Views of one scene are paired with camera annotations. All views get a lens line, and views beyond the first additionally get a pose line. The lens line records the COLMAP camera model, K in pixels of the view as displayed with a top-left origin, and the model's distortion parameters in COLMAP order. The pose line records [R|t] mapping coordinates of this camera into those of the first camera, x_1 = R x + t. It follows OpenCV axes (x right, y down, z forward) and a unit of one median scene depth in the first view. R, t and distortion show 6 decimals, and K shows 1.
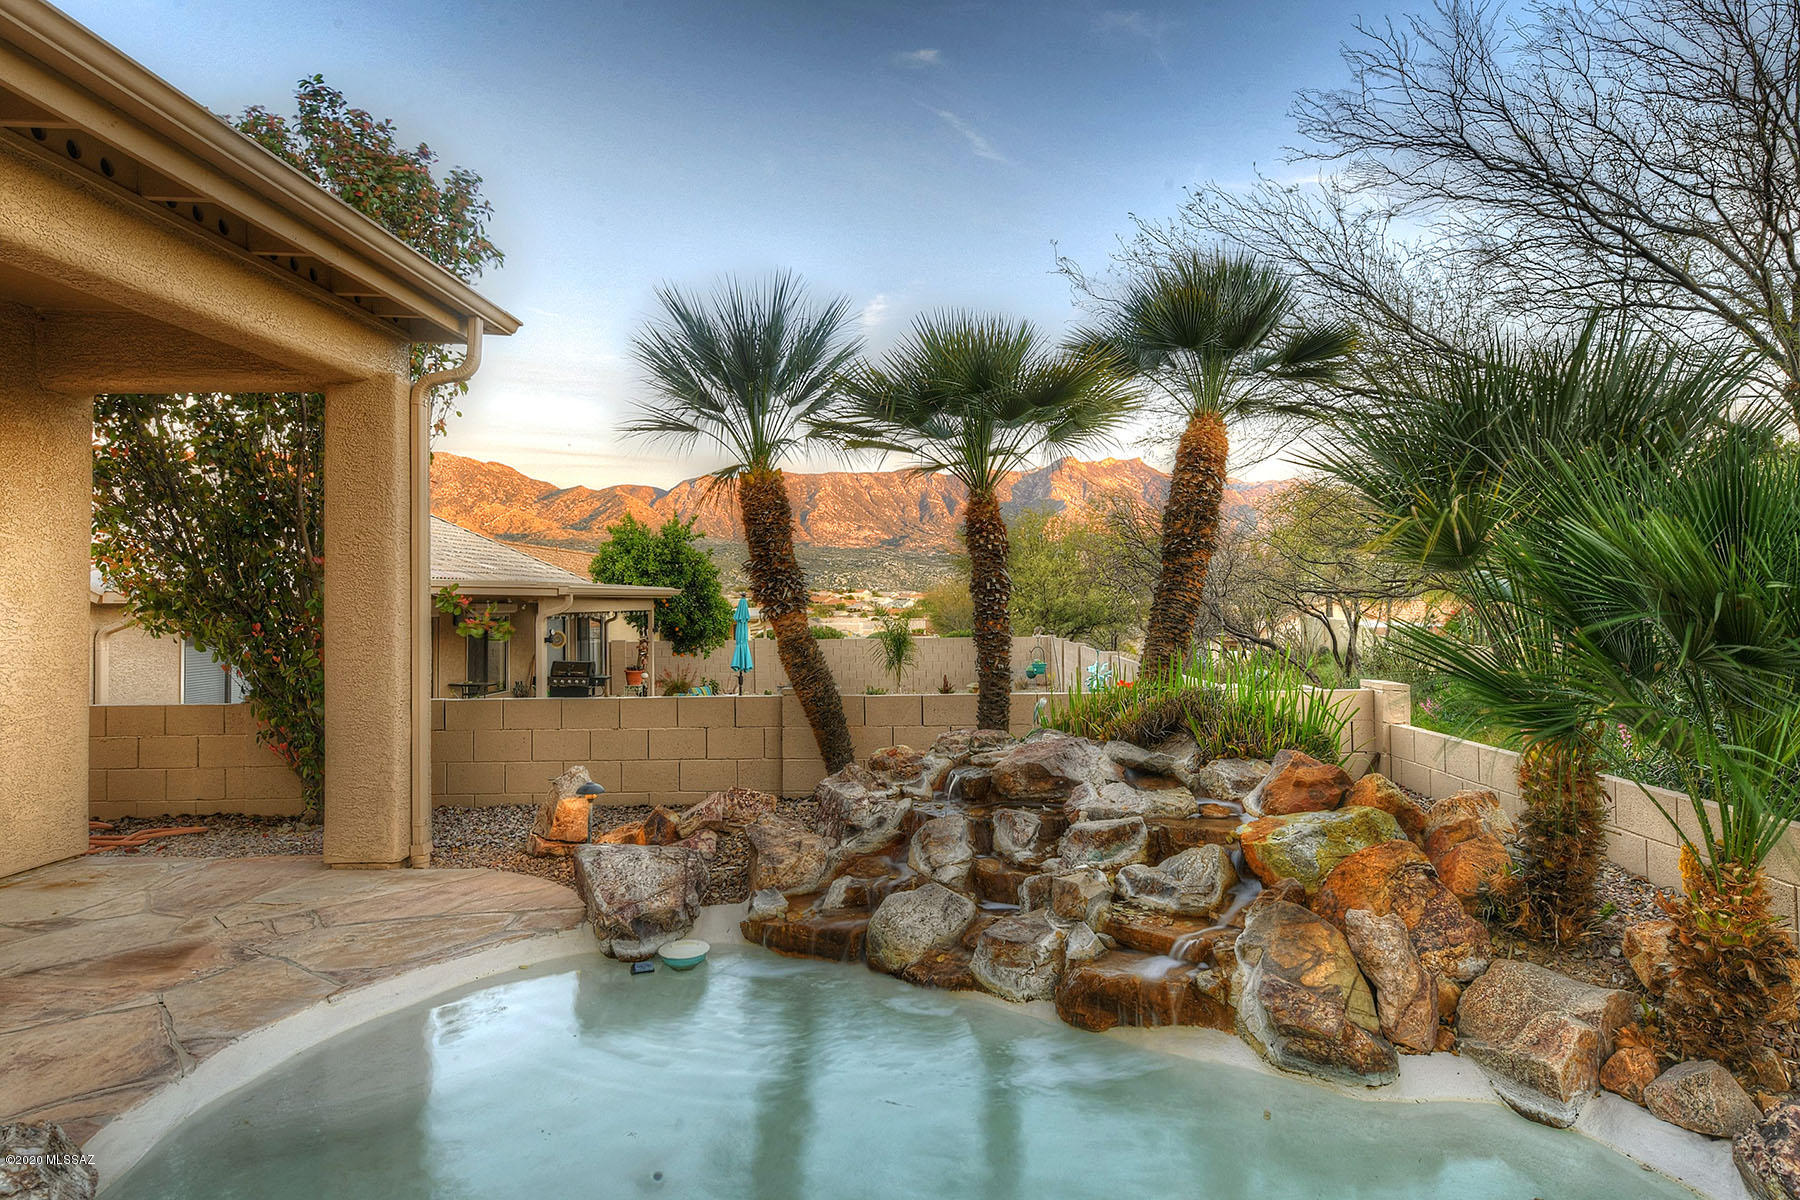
lens RADIAL K [[1118.2, 0, 903.4], [0, 1118.2, 560.7], [0, 0, 1]] dist [0.003781, 0.002493]
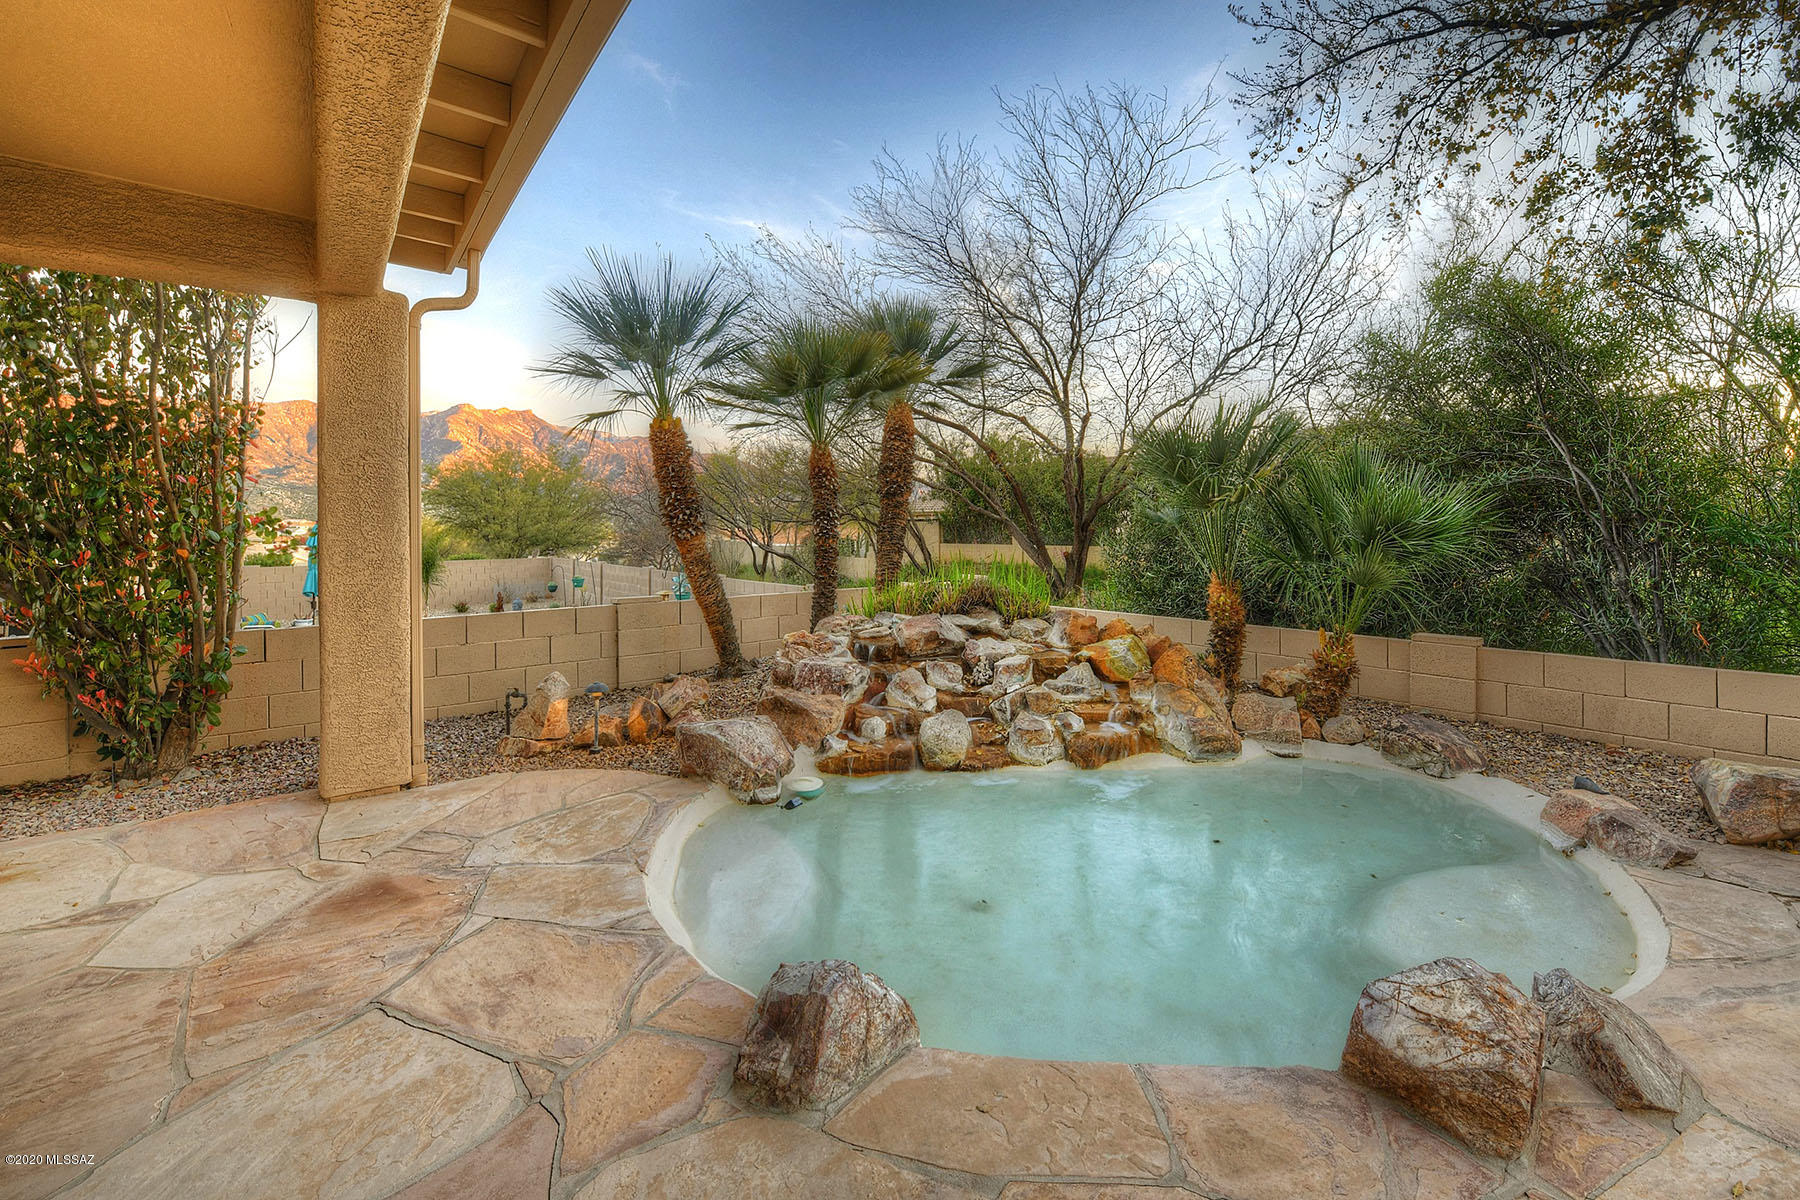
lens RADIAL K [[771.7, 0, 1077.2], [0, 771.7, 550.1], [0, 0, 1]] dist [-0.014141, -0.000047]
pose [[0.742659, -0.019651, 0.669382, -0.568442], [-0.023770, 0.998166, 0.055676, 0.009332], [-0.669248, -0.057259, 0.740830, 0.123101]]
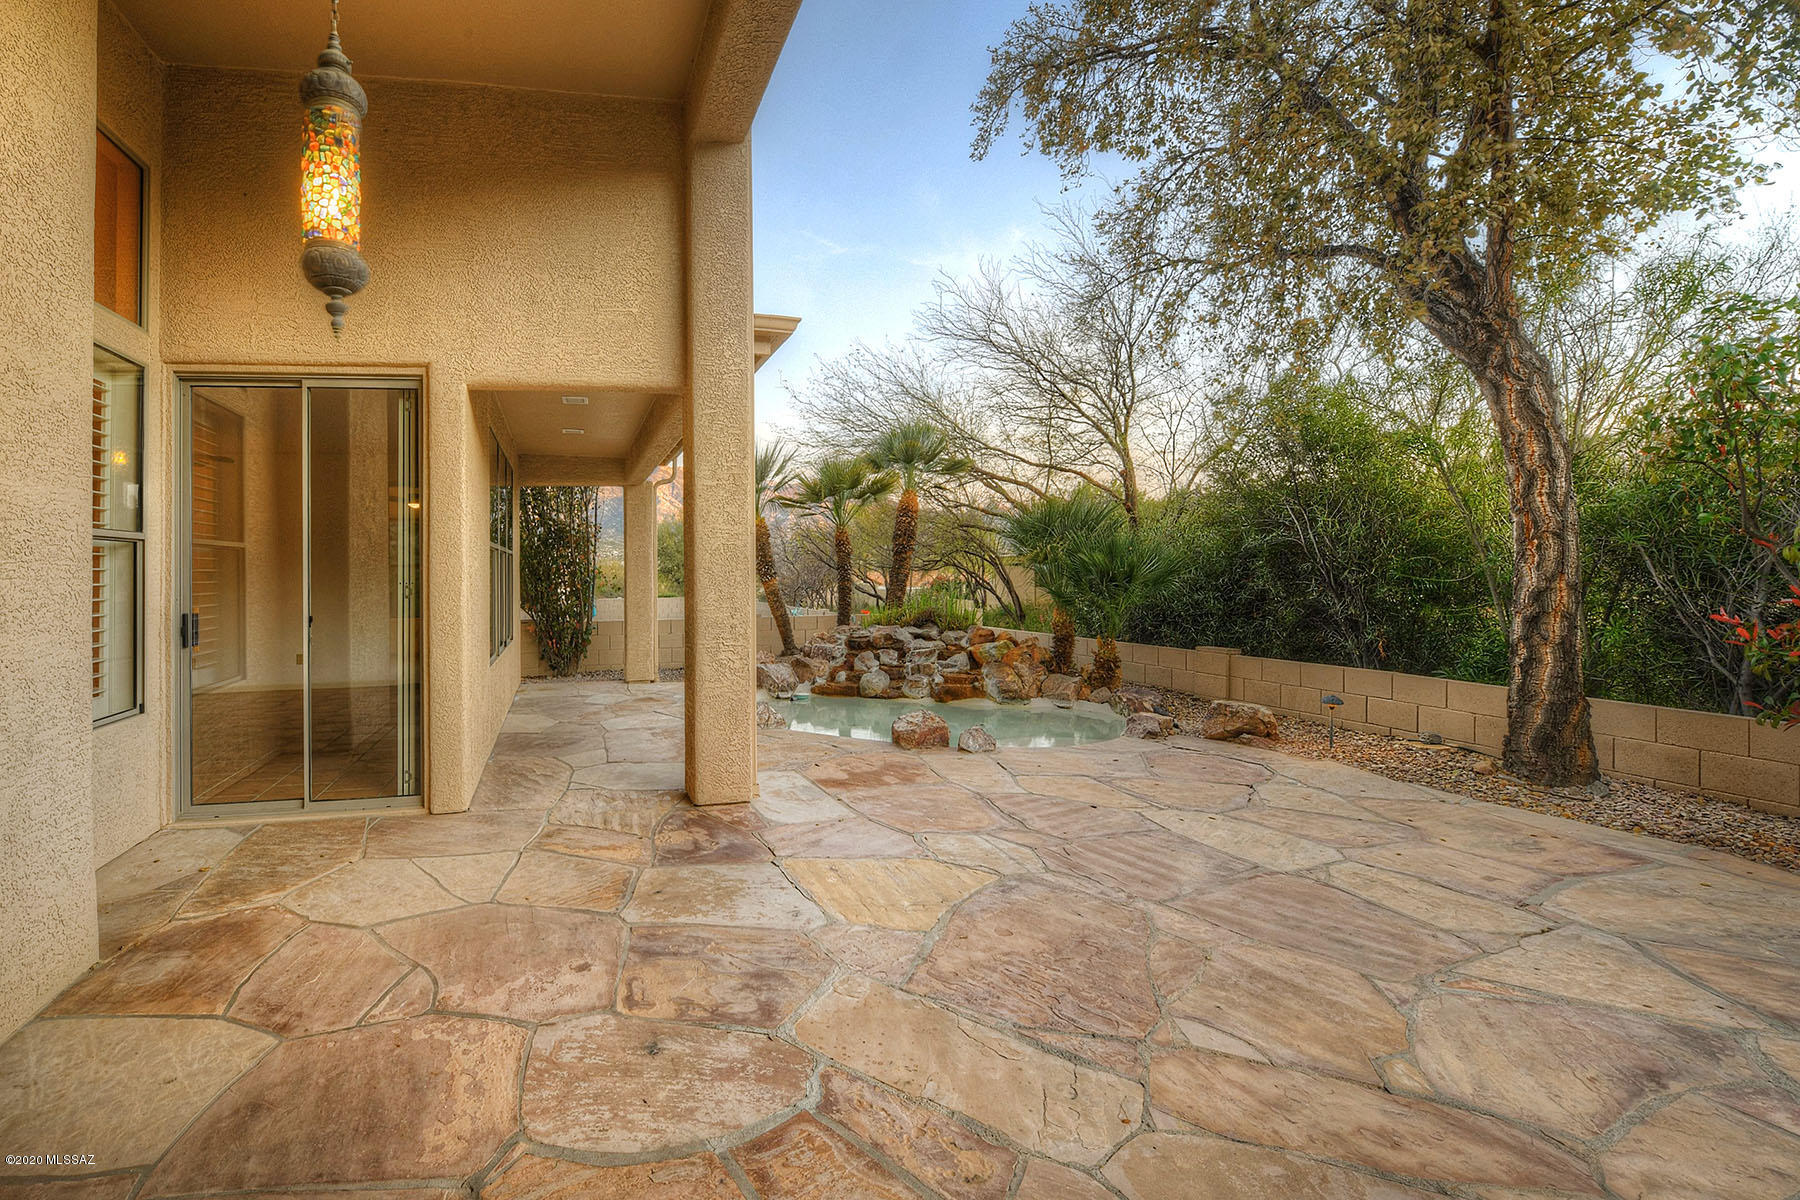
lens RADIAL K [[734.5, 0, 860.0], [0, 734.5, 589.9], [0, 0, 1]] dist [-0.015355, -0.000070]
pose [[0.946505, -0.013495, 0.322408, -0.667153], [-0.005729, 0.998265, 0.058602, -0.035217], [-0.322639, -0.057314, 0.944785, -0.832986]]
